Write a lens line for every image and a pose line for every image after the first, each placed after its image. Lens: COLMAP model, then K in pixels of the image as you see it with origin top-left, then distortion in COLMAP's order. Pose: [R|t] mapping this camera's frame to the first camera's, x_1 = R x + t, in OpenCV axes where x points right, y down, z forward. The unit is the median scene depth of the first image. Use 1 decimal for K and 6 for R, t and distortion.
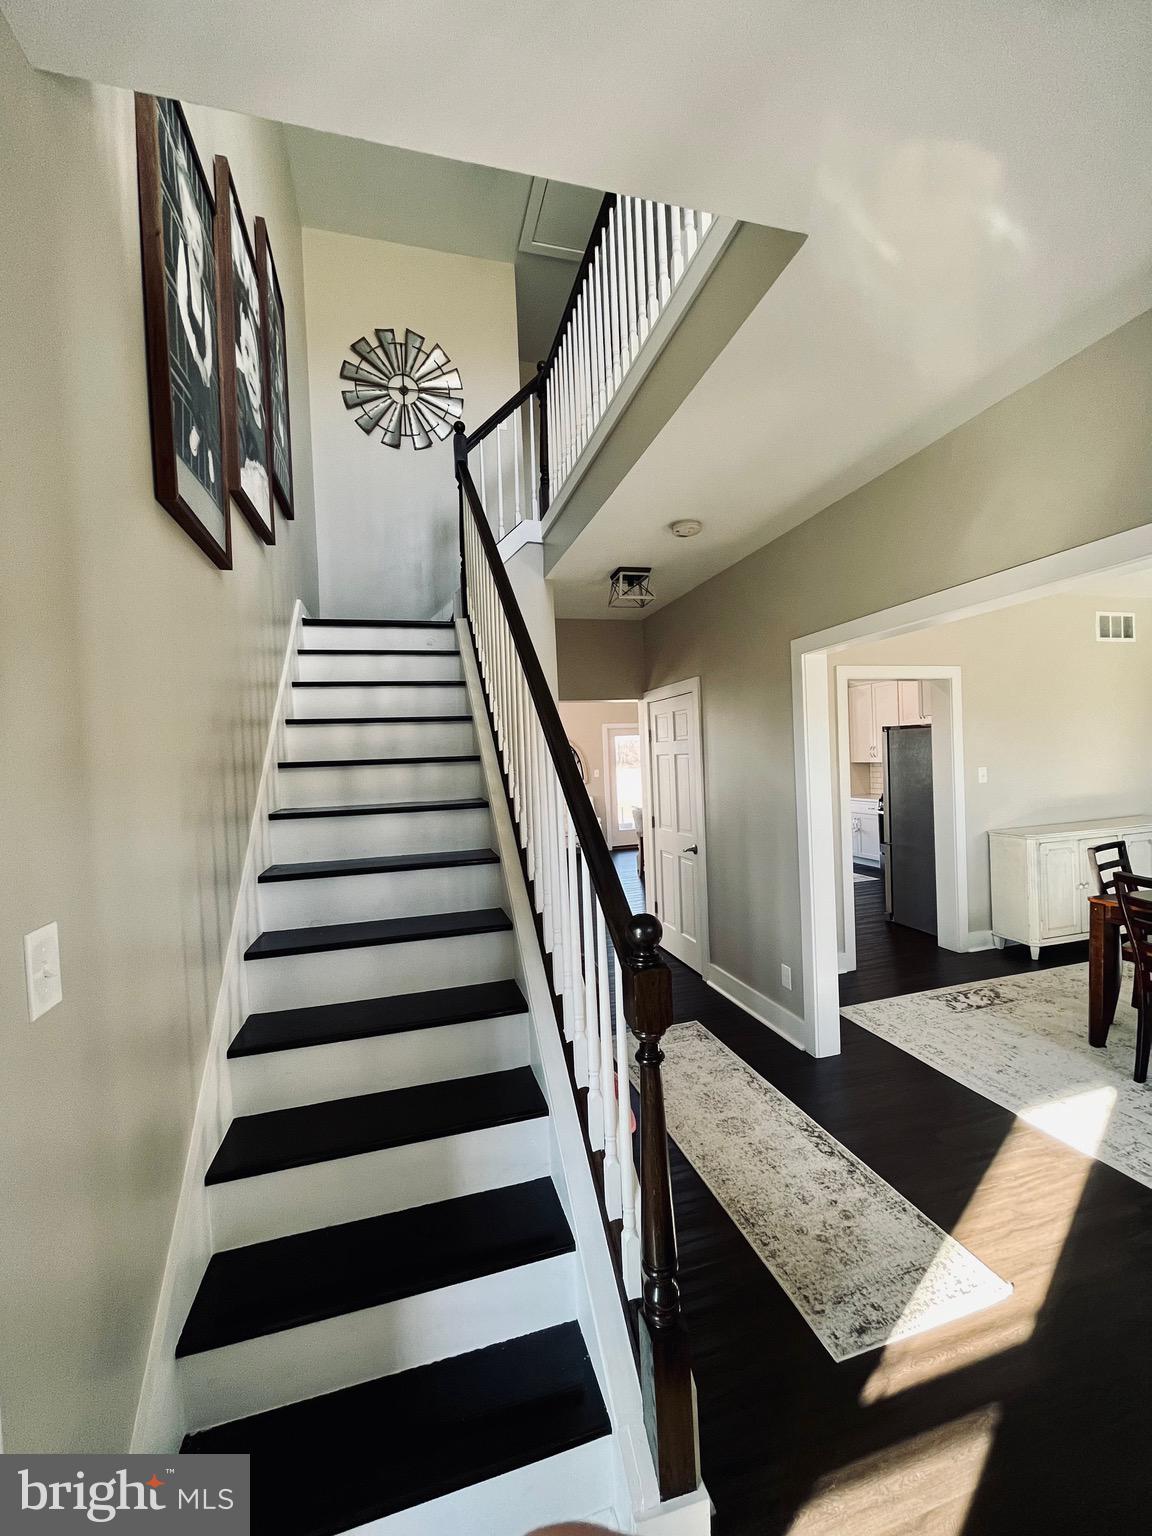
lens RADIAL K [[619.1, 0, 575.2], [0, 619.1, 769.7], [0, 0, 1]] dist [0.000910, 0.000189]
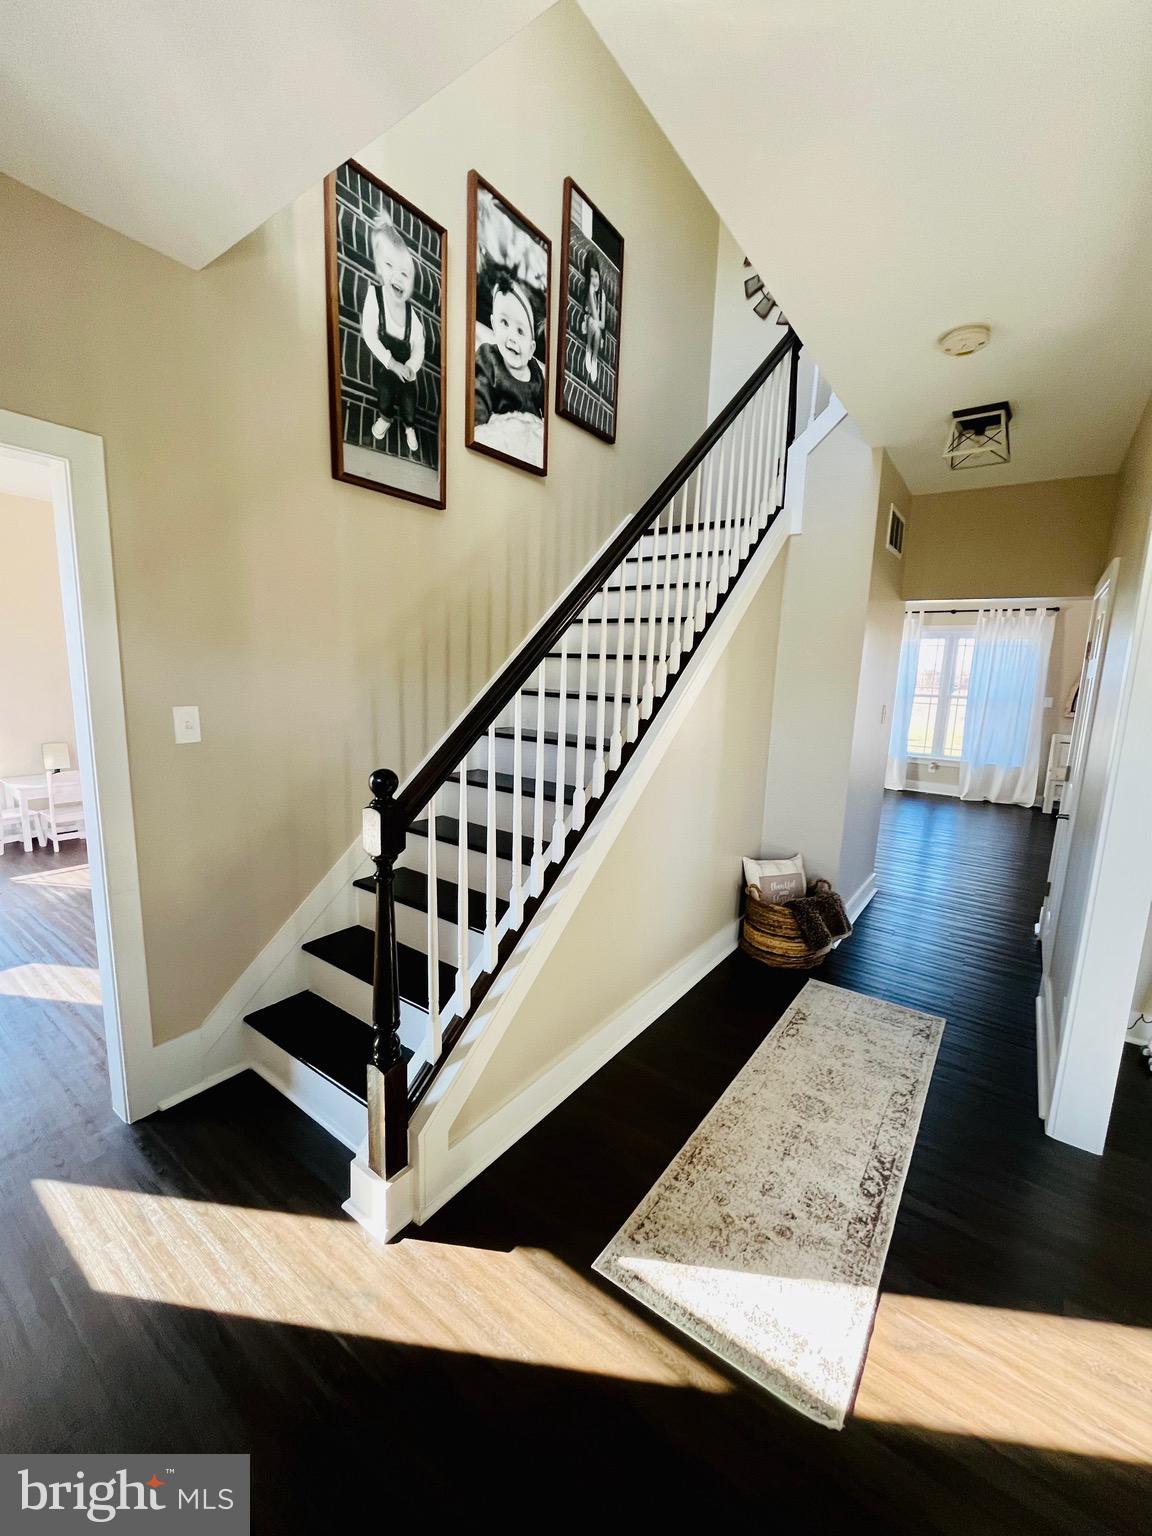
lens RADIAL K [[619.1, 0, 577.6], [0, 619.1, 765.2], [0, 0, 1]] dist [0.000910, 0.000189]
pose [[0.620653, 0.187570, -0.761320, 0.637177], [-0.079539, 0.981018, 0.176855, -0.012507], [0.780041, -0.049211, 0.623790, 0.246278]]
